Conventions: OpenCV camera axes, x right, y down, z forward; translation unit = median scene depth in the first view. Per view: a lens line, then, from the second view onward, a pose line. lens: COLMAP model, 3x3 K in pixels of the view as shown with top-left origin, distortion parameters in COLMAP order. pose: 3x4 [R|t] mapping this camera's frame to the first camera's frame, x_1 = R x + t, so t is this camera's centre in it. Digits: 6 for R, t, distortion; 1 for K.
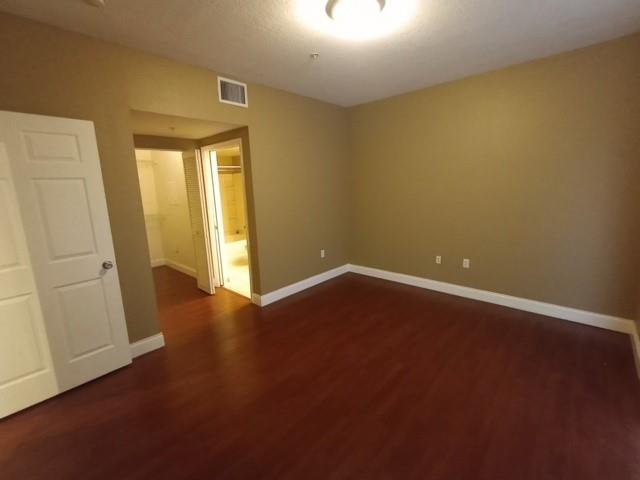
lens RADIAL K [[289.3, 0, 320.0], [0, 289.3, 240.0], [0, 0, 1]] dist [0.006015, 0.000043]
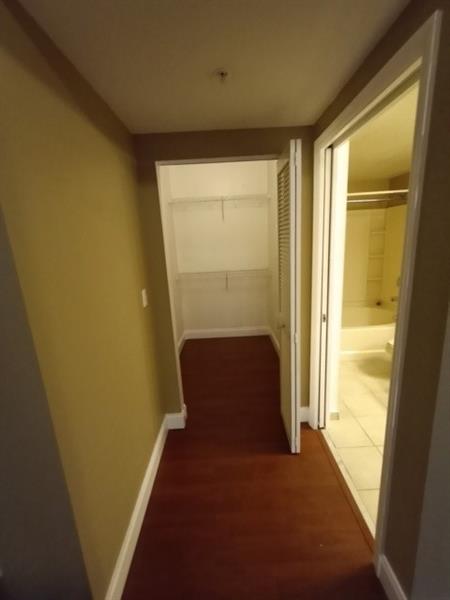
lens RADIAL K [[271.2, 0, 229.9], [0, 271.2, 301.2], [0, 0, 1]] dist [0.006015, 0.000043]
pose [[0.694662, 0.161790, -0.700906, -0.112879], [-0.110058, 0.986811, 0.118708, -0.077401], [0.710867, -0.005322, 0.703306, 0.413636]]
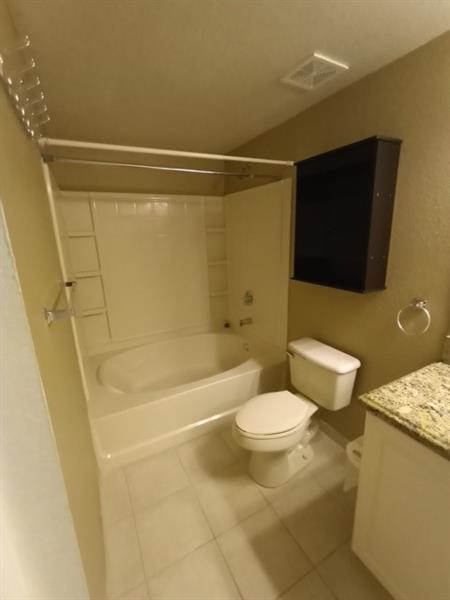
lens RADIAL K [[271.2, 0, 229.9], [0, 271.2, 301.2], [0, 0, 1]] dist [0.006015, 0.000043]
pose [[0.946429, 0.086797, -0.311026, -0.170422], [-0.065394, 0.994758, 0.078616, -0.116904], [0.316220, -0.054066, 0.947144, 0.677213]]
